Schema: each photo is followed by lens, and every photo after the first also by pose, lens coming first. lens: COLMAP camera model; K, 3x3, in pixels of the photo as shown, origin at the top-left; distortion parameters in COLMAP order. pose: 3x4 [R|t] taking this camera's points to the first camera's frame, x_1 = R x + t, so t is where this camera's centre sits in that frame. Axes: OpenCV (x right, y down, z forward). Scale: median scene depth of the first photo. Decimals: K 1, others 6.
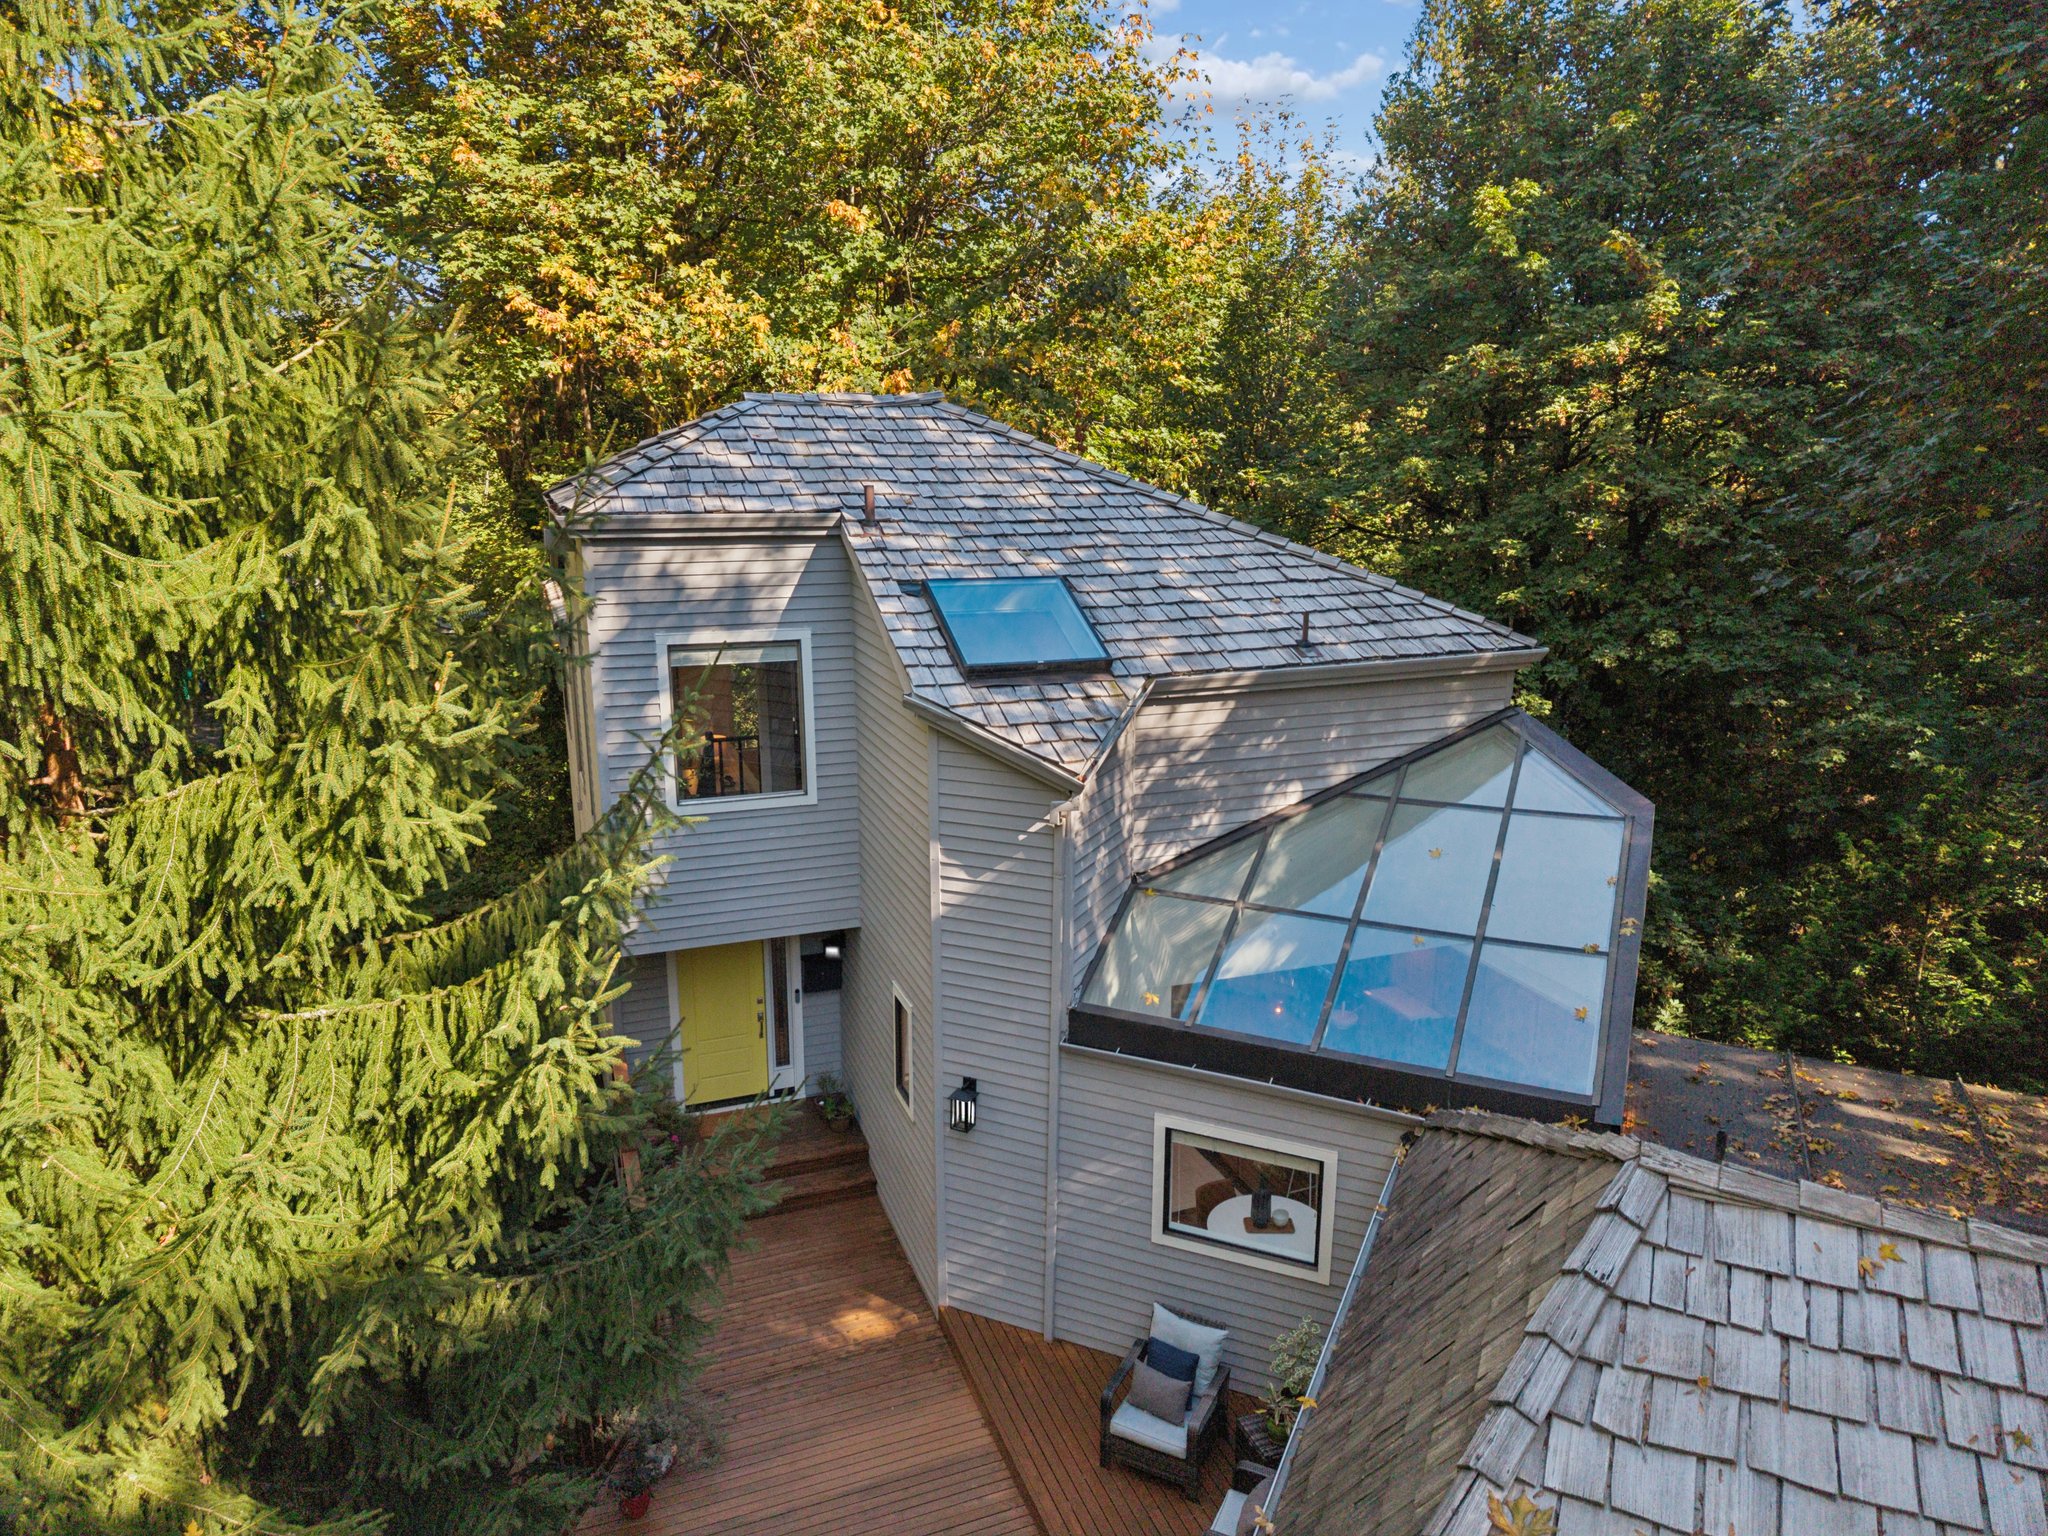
lens RADIAL K [[1356.2, 0, 1024.0], [0, 1356.2, 768.0], [0, 0, 1]] dist [0.101064, -0.177366]
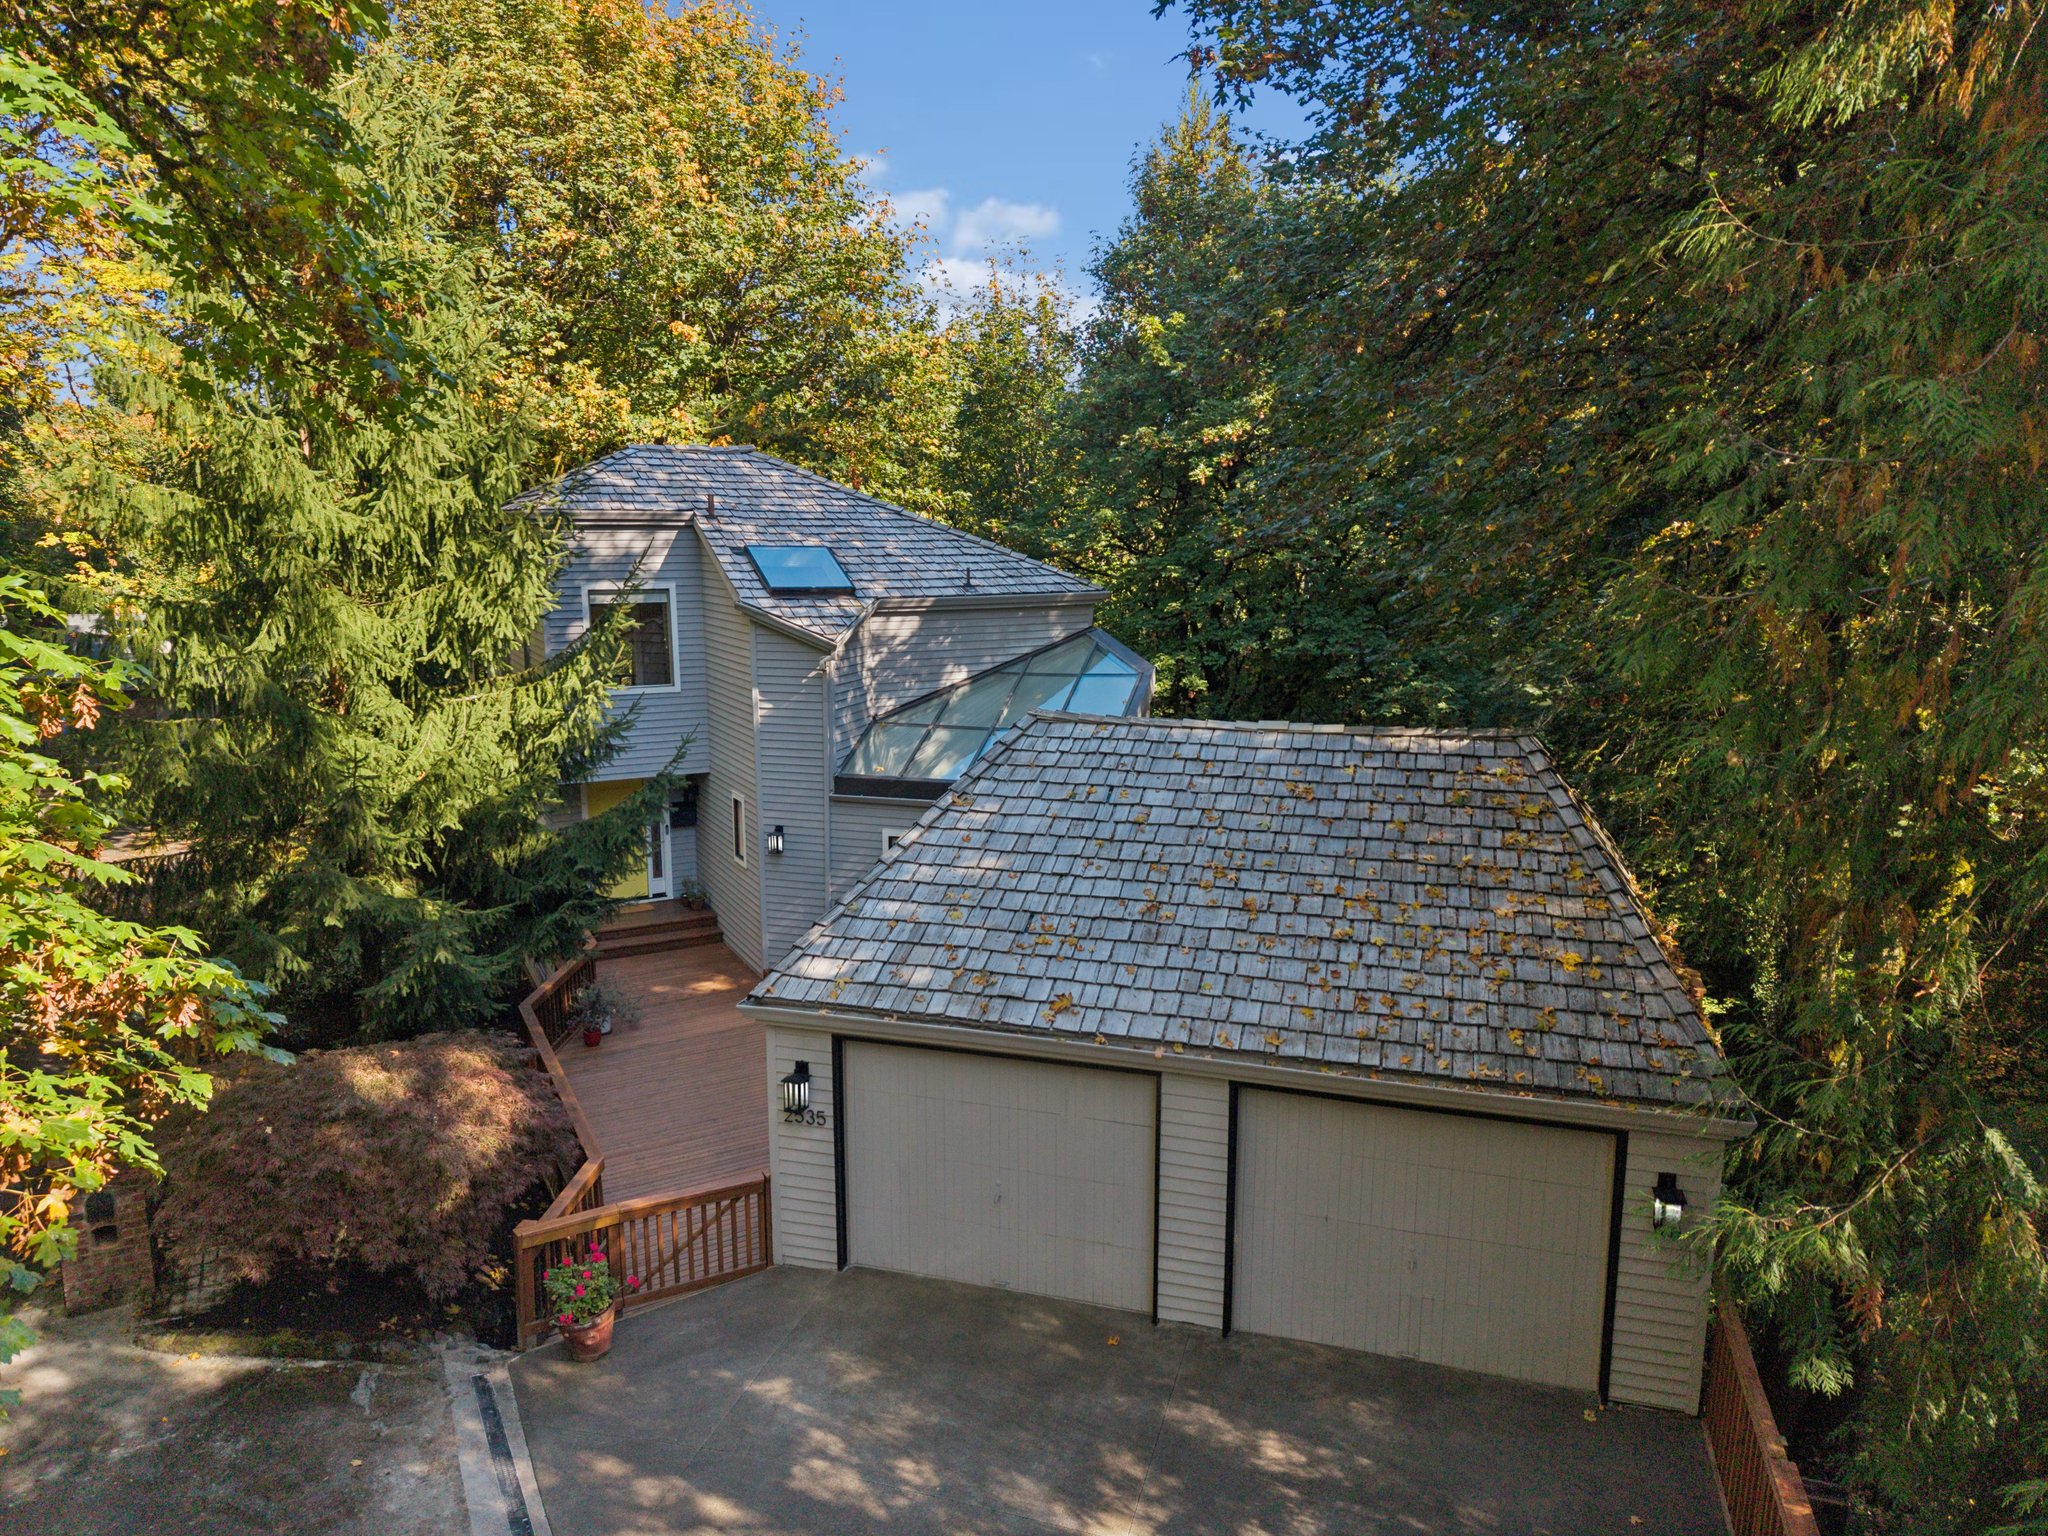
lens RADIAL K [[1356.2, 0, 1024.0], [0, 1356.2, 768.0], [0, 0, 1]] dist [0.101064, -0.177366]
pose [[0.991425, -0.025137, 0.128238, 0.029460], [0.033081, 0.997639, -0.060192, 0.156262], [-0.126422, 0.063918, 0.989915, -0.450272]]
